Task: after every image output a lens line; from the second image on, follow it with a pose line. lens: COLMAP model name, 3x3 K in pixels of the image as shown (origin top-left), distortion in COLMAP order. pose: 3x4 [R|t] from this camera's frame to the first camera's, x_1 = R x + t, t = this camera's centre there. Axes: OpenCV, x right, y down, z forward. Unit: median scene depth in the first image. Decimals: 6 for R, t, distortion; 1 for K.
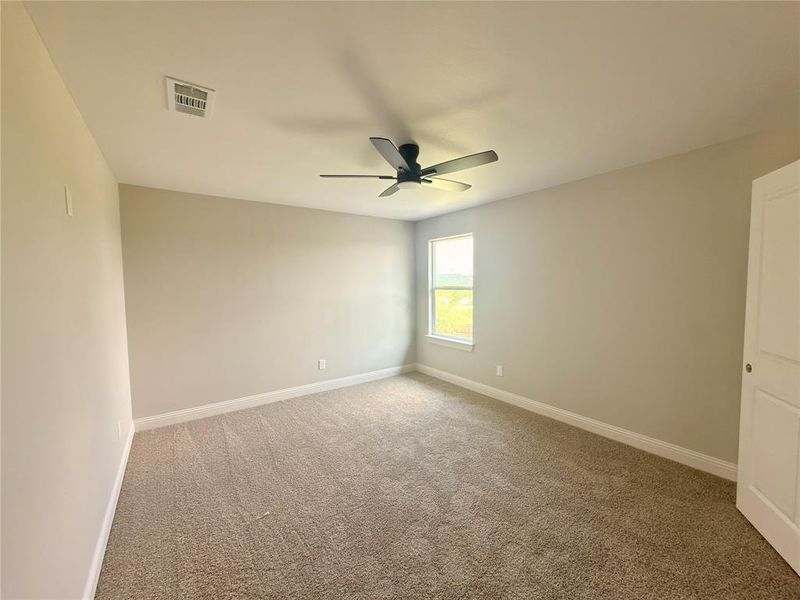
lens RADIAL K [[317.6, 0, 400.0], [0, 317.6, 300.0], [0, 0, 1]] dist [0.000929, 0.000072]
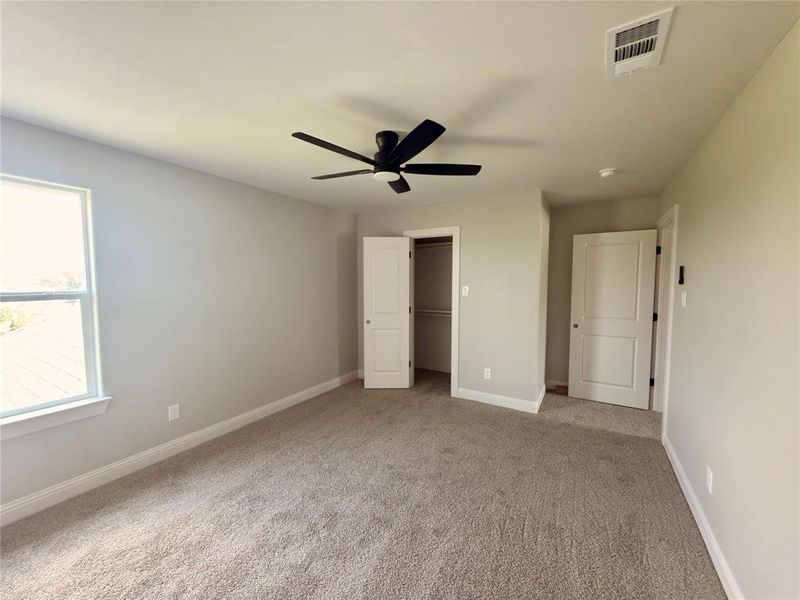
lens RADIAL K [[317.6, 0, 400.0], [0, 317.6, 300.0], [0, 0, 1]] dist [0.000929, 0.000072]
pose [[-0.381484, -0.047692, 0.923144, -0.973513], [0.057512, 0.995509, 0.075198, -0.085583], [-0.922584, 0.081779, -0.377028, 1.536343]]
